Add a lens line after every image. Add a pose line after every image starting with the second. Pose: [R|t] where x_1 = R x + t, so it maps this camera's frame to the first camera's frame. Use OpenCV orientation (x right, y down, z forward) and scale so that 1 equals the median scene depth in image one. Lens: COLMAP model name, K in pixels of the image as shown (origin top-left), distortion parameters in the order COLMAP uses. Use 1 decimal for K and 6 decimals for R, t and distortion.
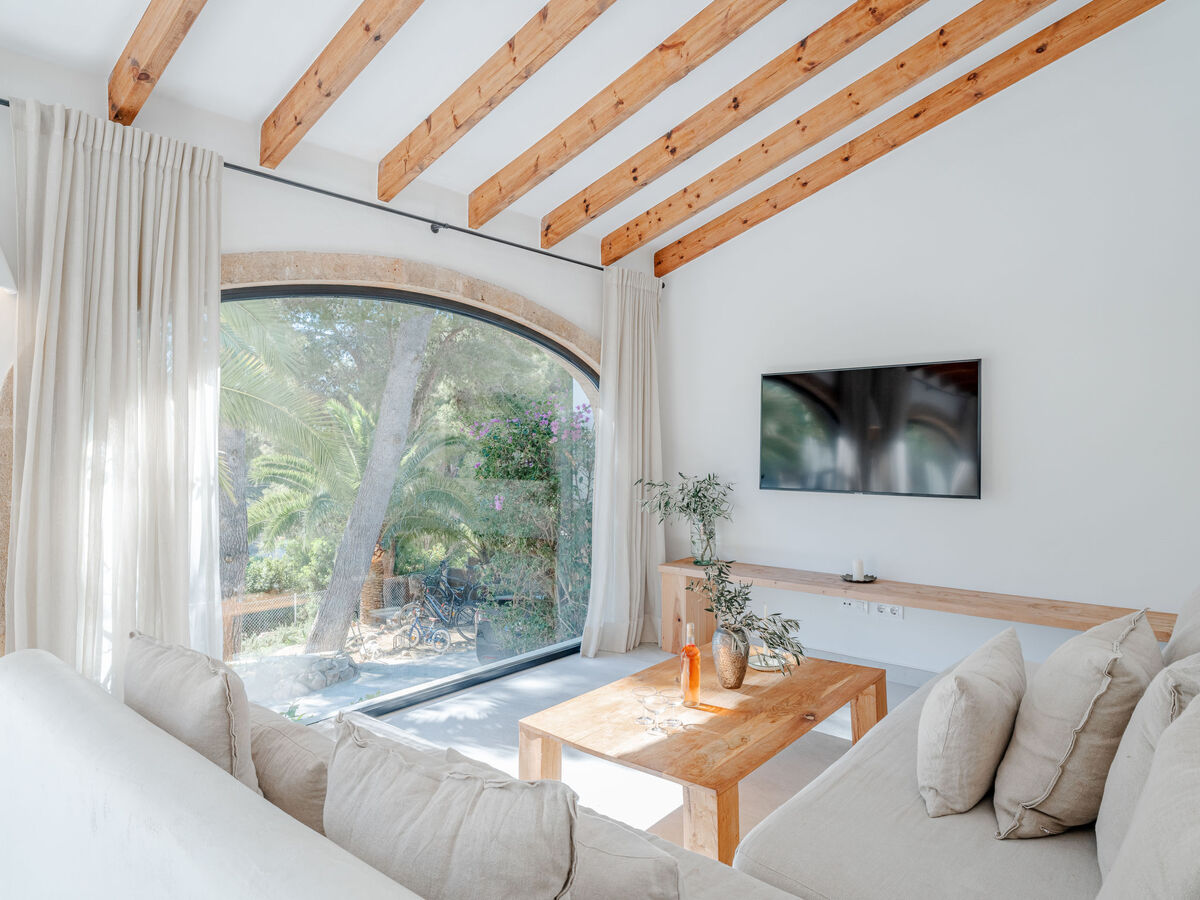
lens RADIAL K [[724.2, 0, 602.5], [0, 724.2, 447.7], [0, 0, 1]] dist [-0.008323, 0.005520]
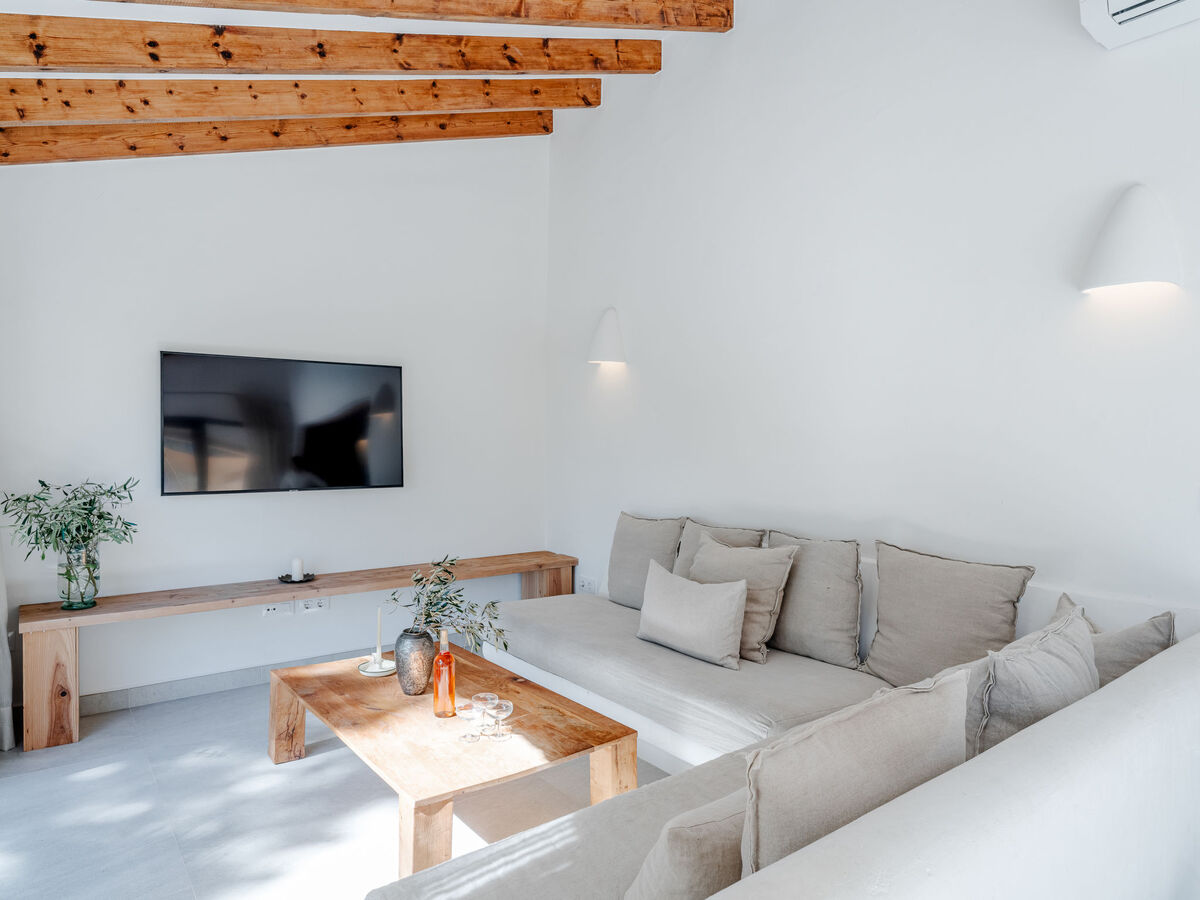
lens RADIAL K [[724.2, 0, 601.8], [0, 724.2, 449.3], [0, 0, 1]] dist [-0.008323, 0.005520]
pose [[0.224039, -0.010863, 0.974520, -0.538351], [0.002734, 0.999941, 0.010518, -0.000535], [-0.974576, 0.000308, 0.224055, 0.424442]]
